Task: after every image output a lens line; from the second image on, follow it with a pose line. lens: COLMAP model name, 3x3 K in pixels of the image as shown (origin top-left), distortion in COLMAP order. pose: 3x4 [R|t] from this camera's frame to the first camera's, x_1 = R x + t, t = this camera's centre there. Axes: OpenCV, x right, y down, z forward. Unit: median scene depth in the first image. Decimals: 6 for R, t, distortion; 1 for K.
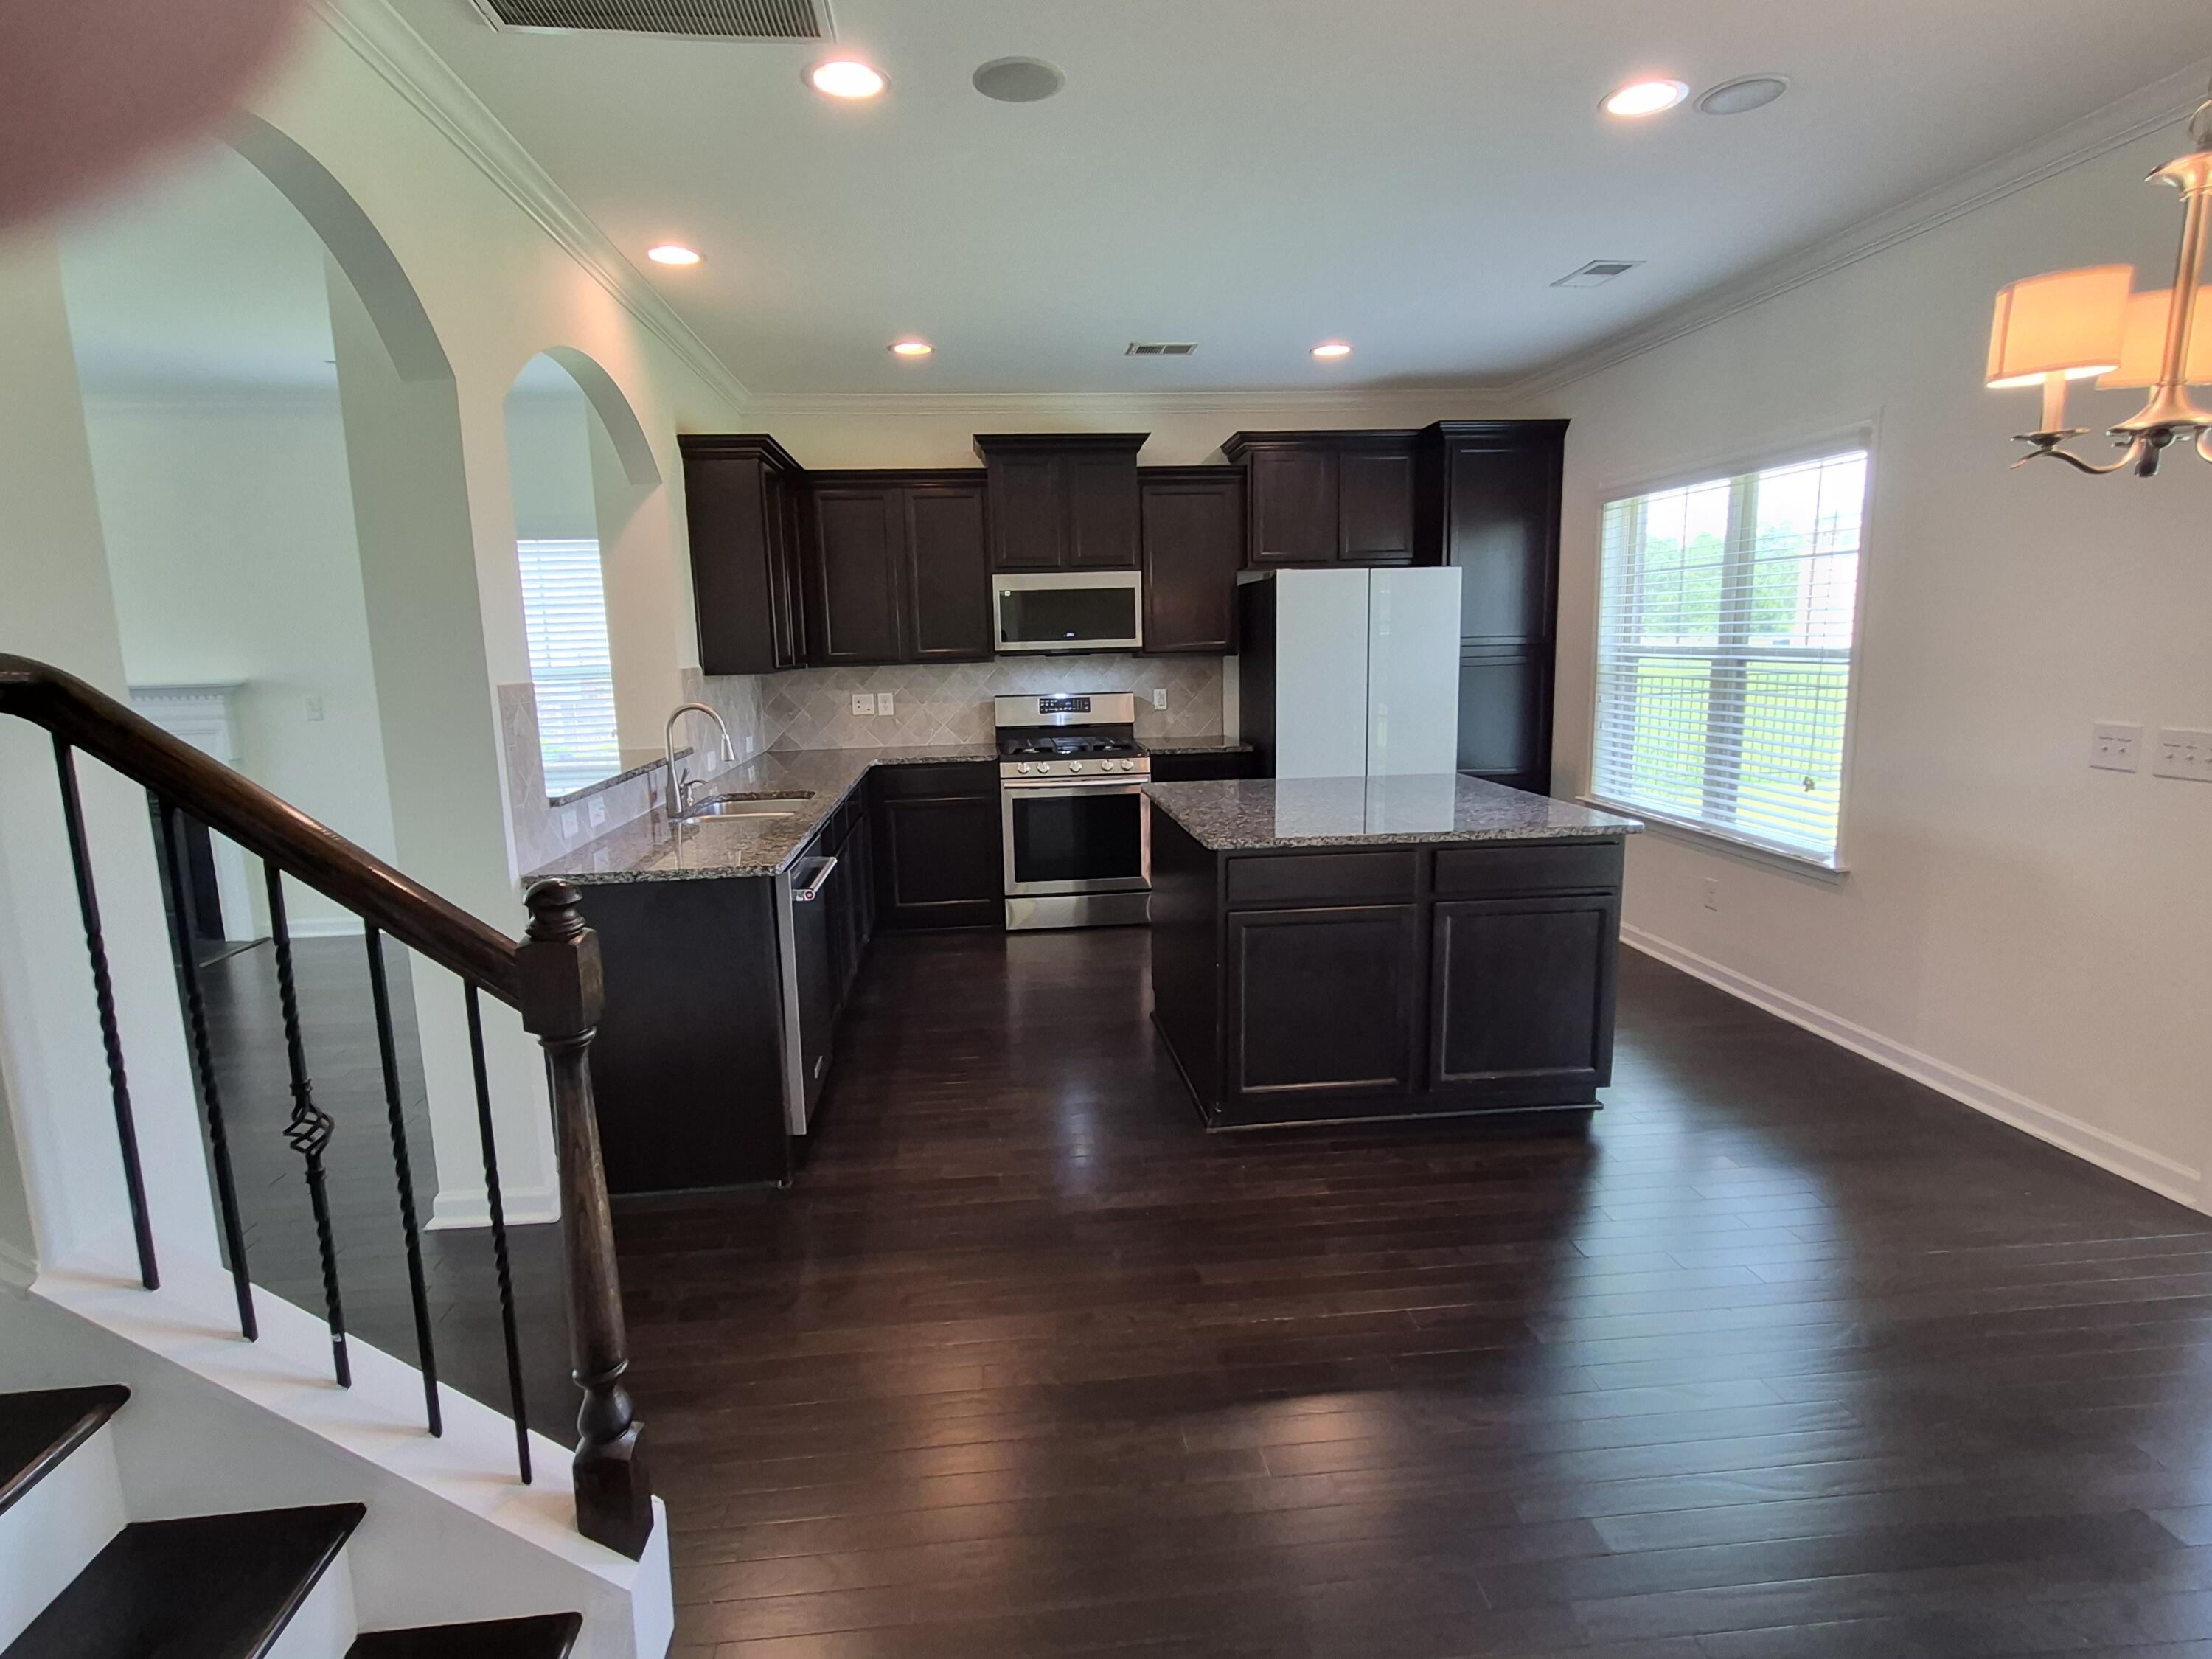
lens RADIAL K [[1122.9, 0, 1091.3], [0, 1122.9, 817.2], [0, 0, 1]] dist [0.000380, 0.000571]
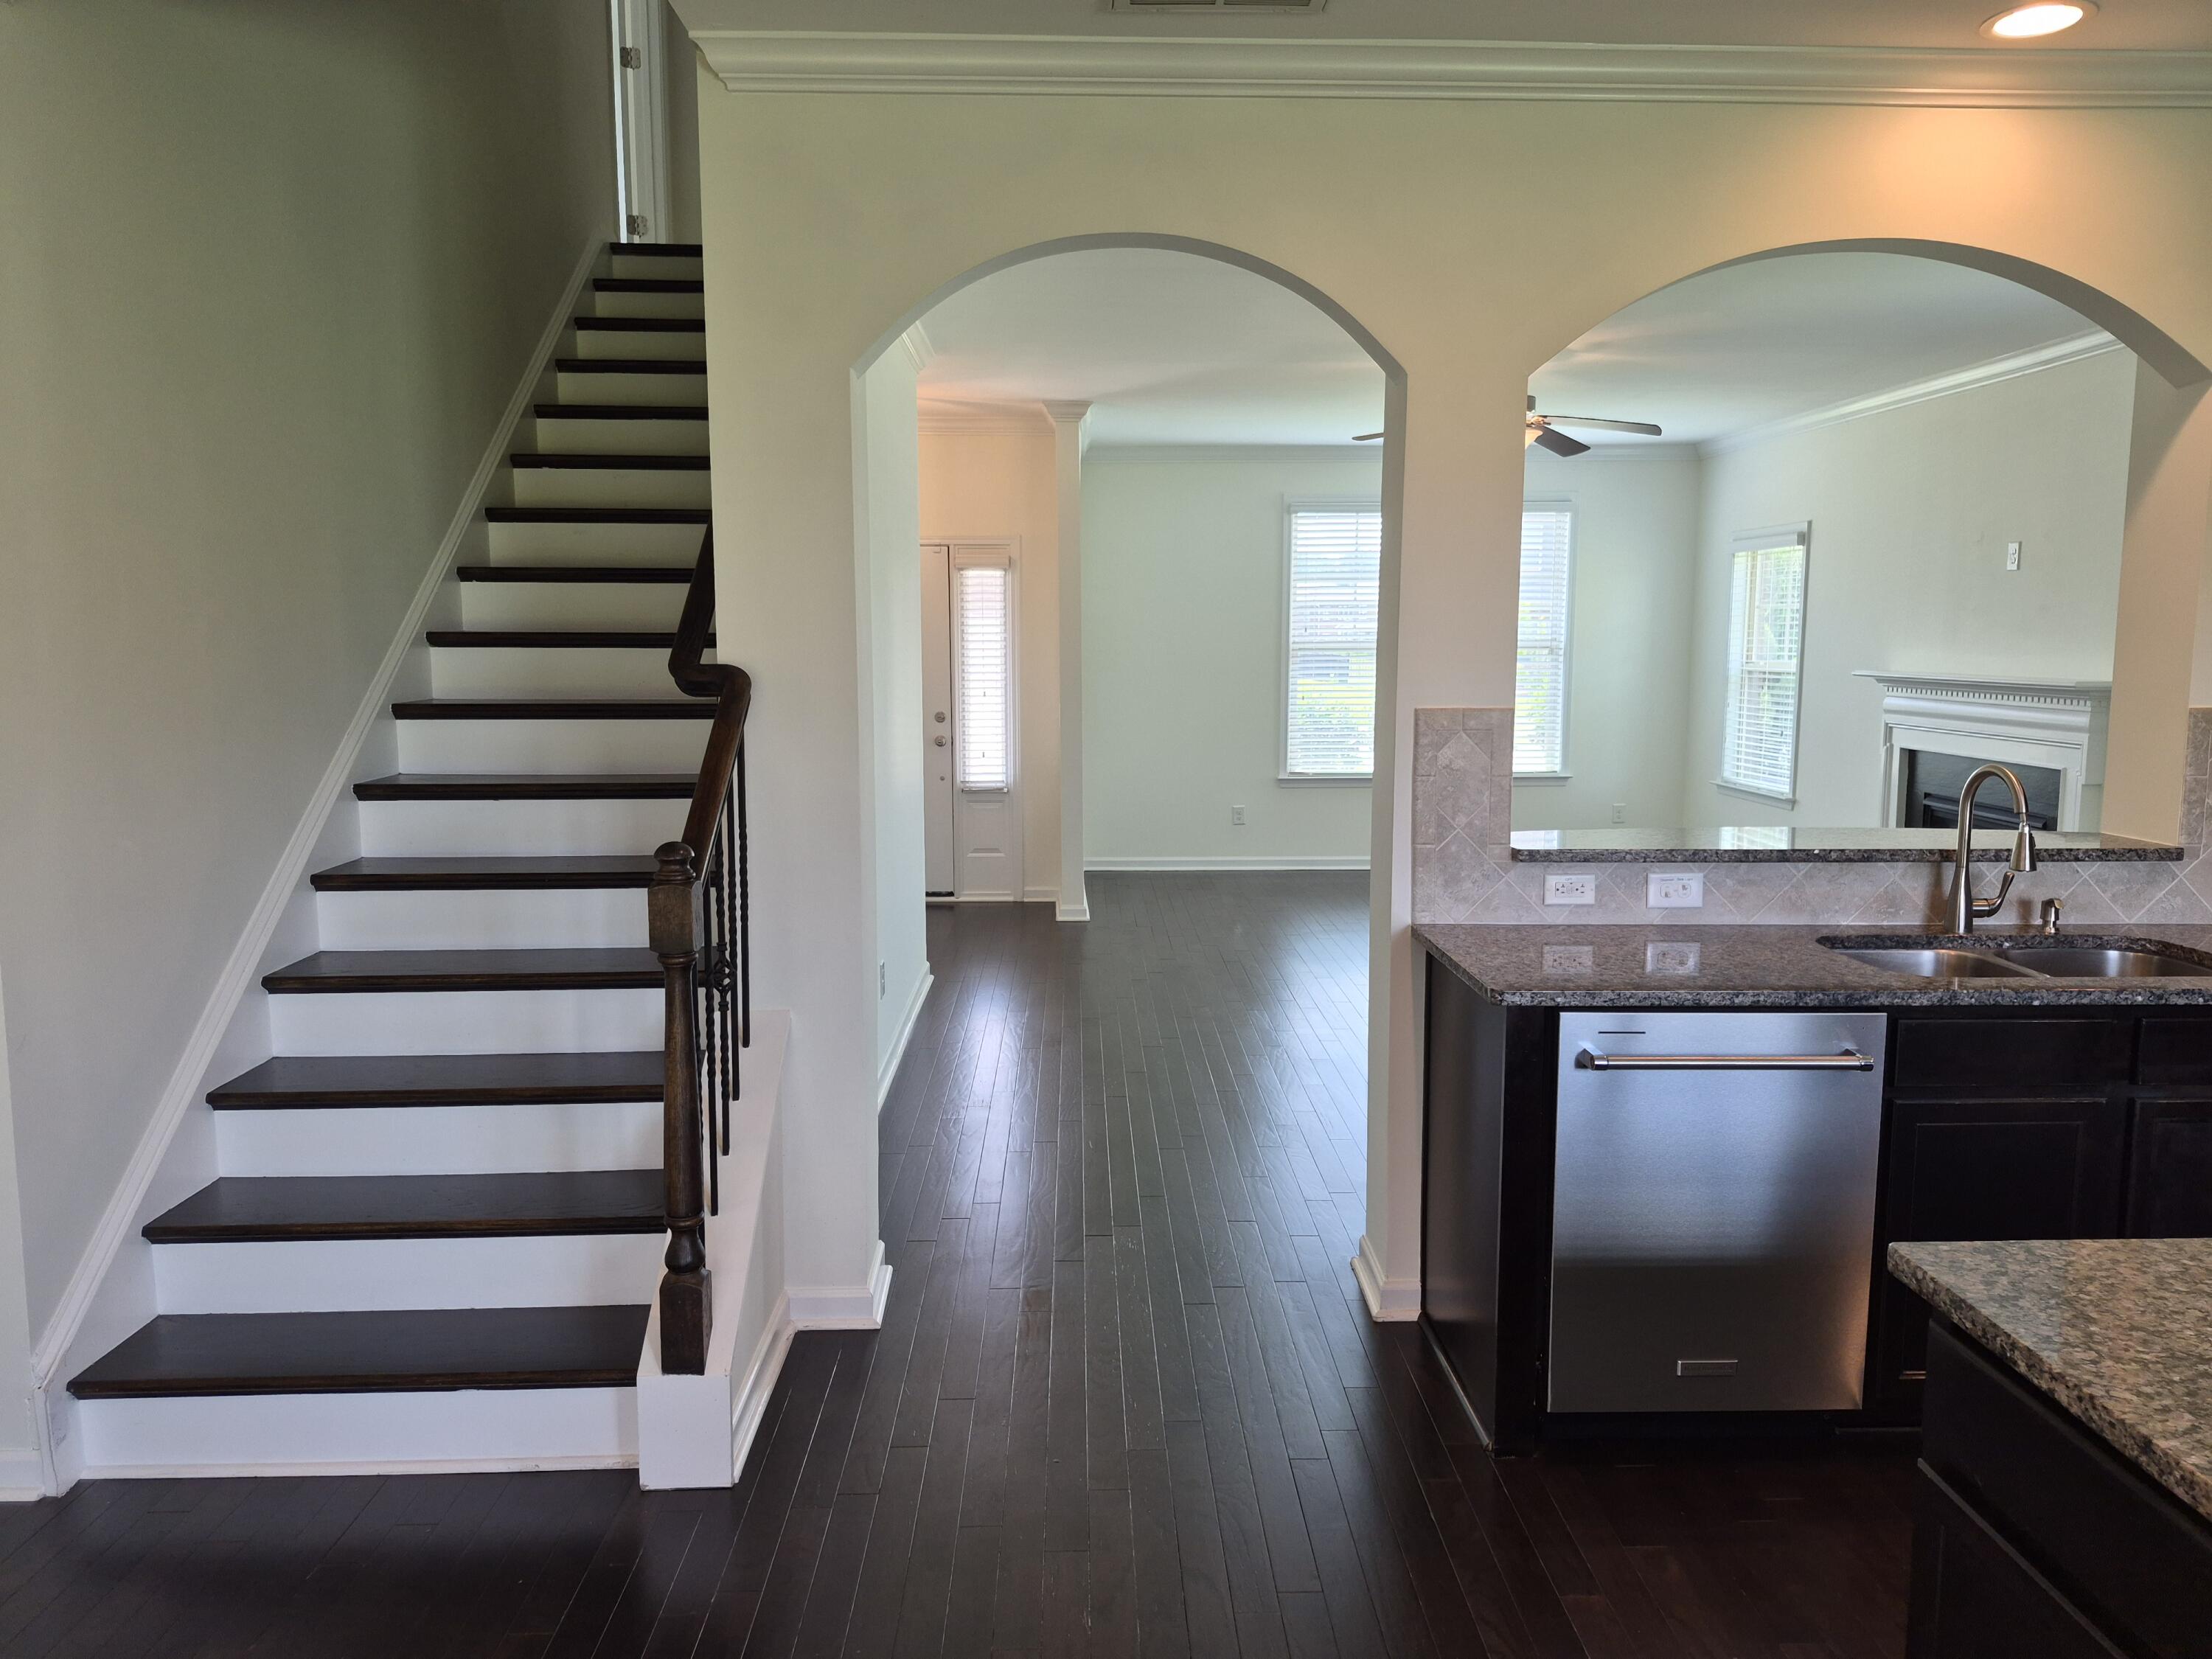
lens RADIAL K [[1522.8, 0, 1102.8], [0, 1522.8, 817.9], [0, 0, 1]] dist [0.083562, -0.105576]
pose [[-0.073266, 0.143442, -0.986943, 0.347742], [-0.158603, 0.975333, 0.153528, -0.088670], [0.984620, 0.167781, -0.048708, 0.410276]]
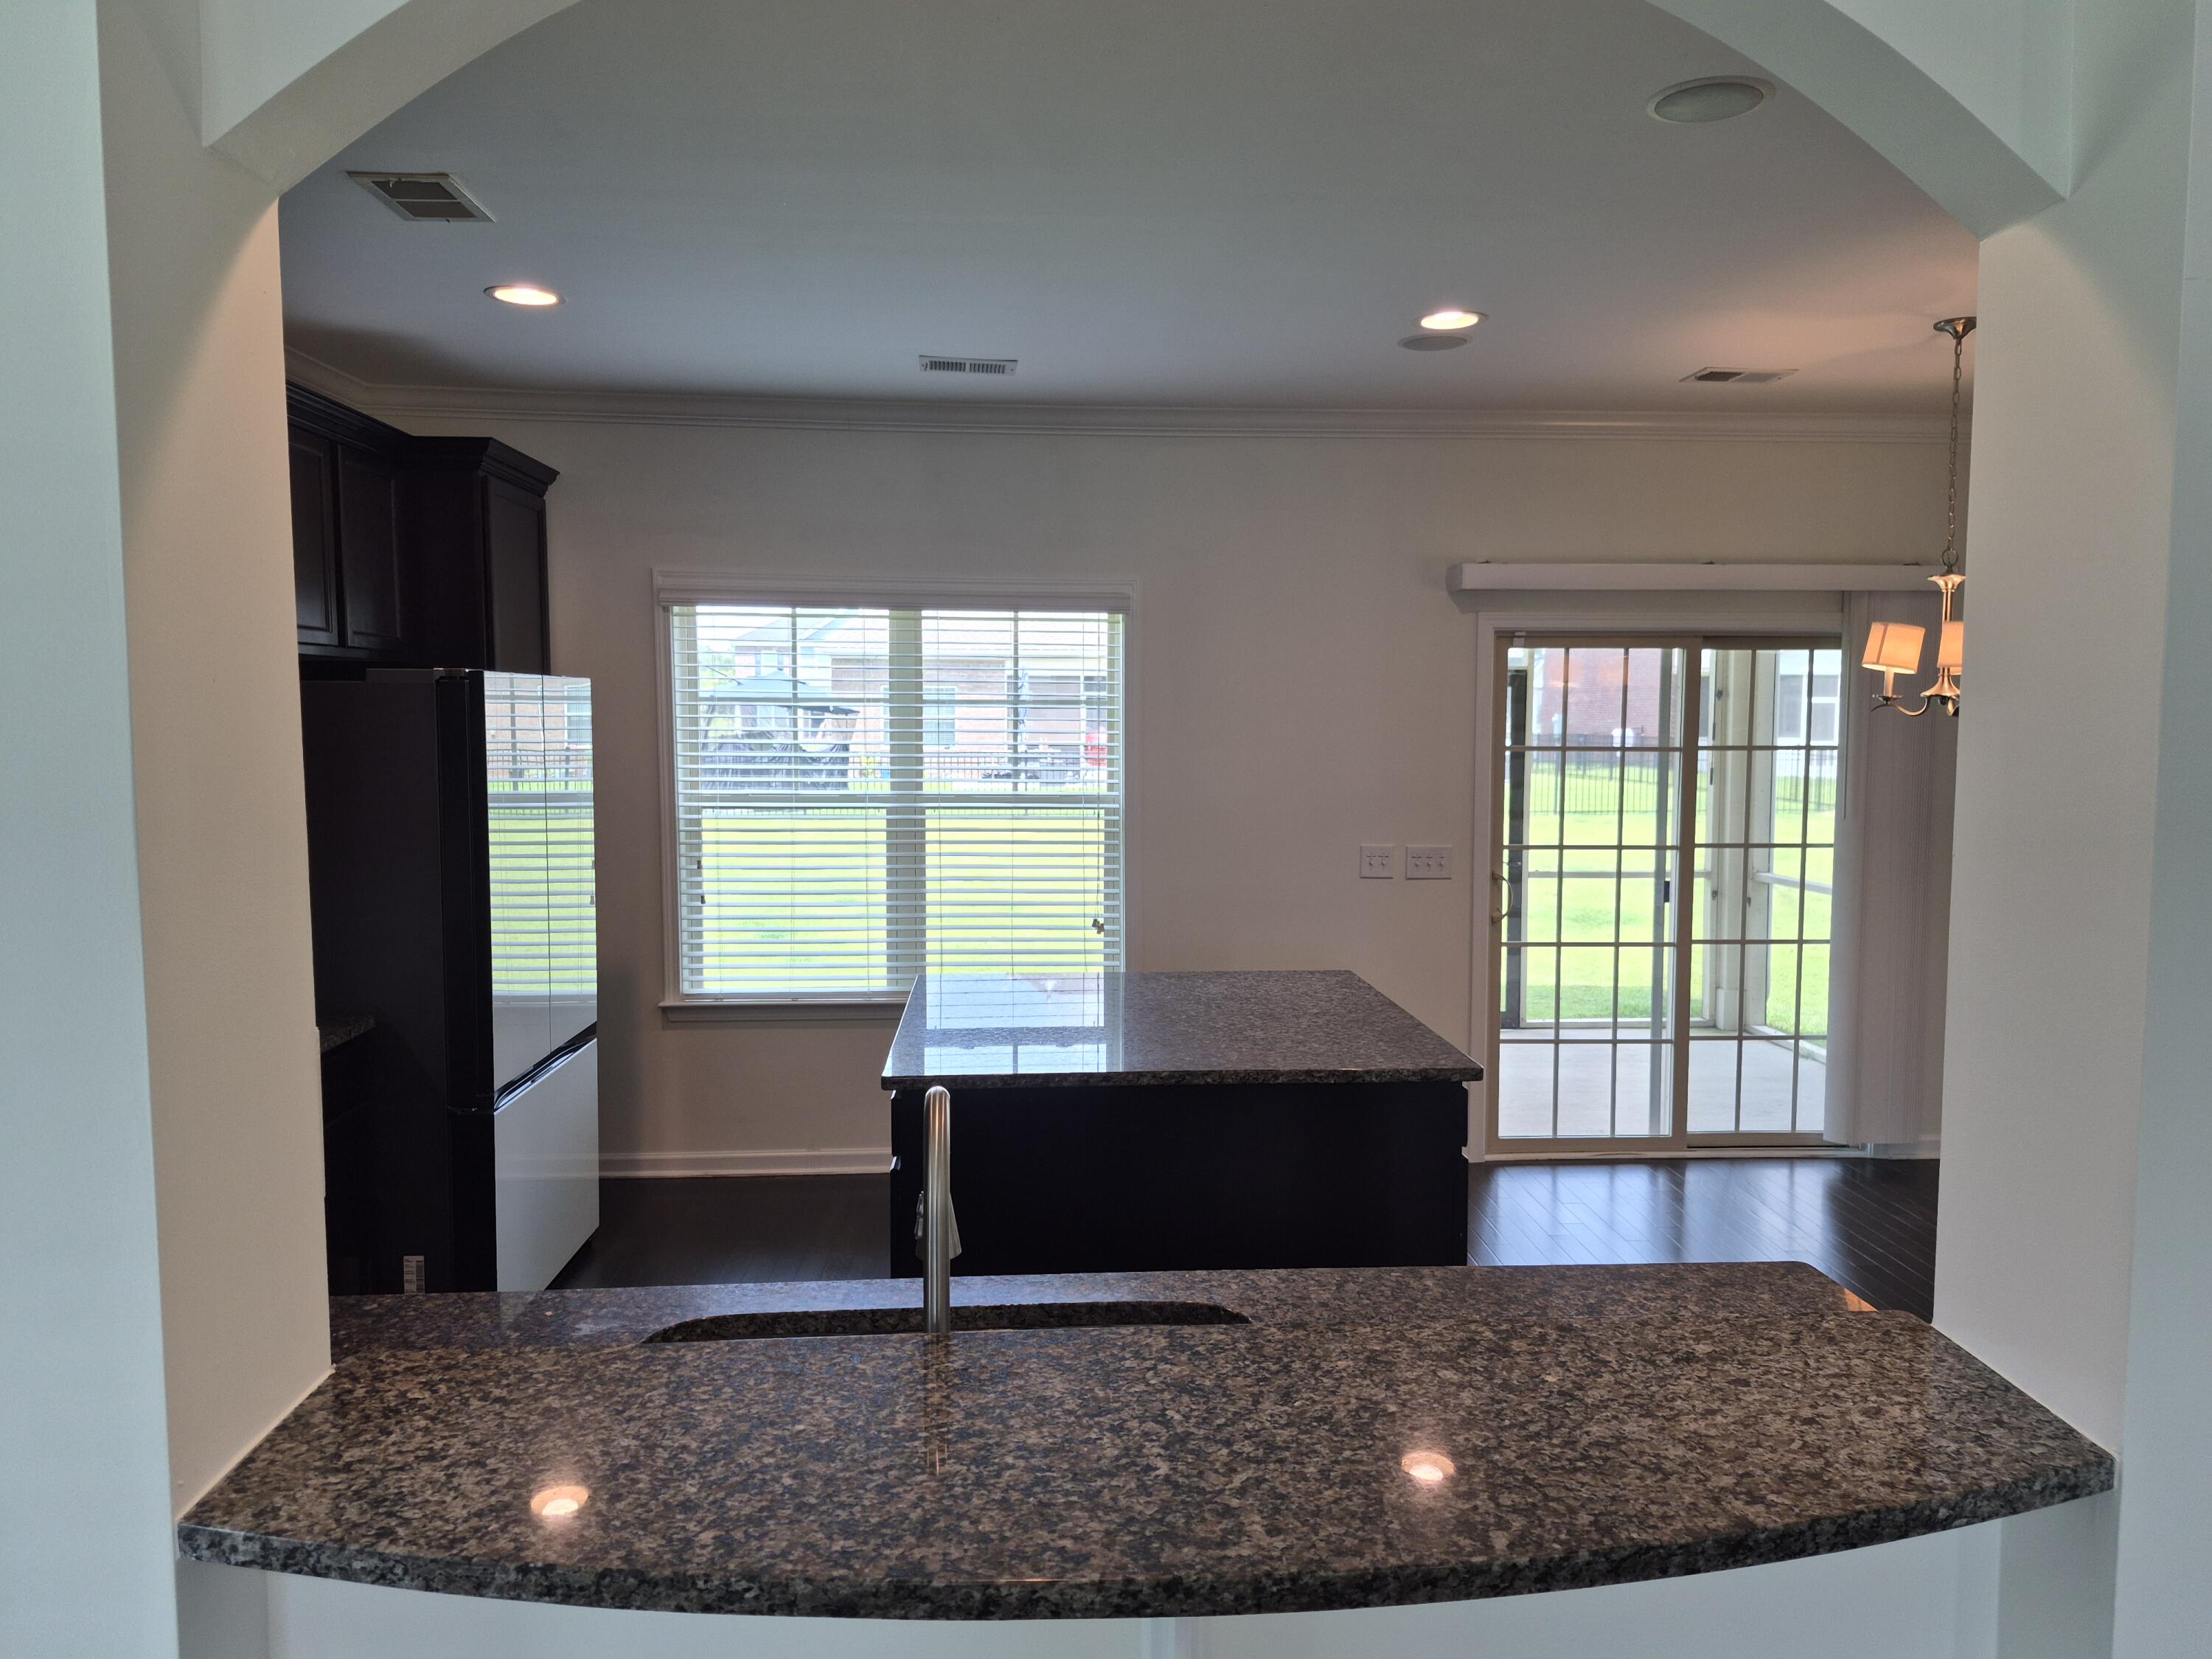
lens RADIAL K [[1519.6, 0, 1125.7], [0, 1519.6, 809.4], [0, 0, 1]] dist [0.096711, -0.109687]
pose [[0.025626, -0.047028, 0.998565, -0.520359], [0.153059, 0.987300, 0.042569, -0.135756], [-0.987885, 0.151749, 0.032499, 0.655698]]
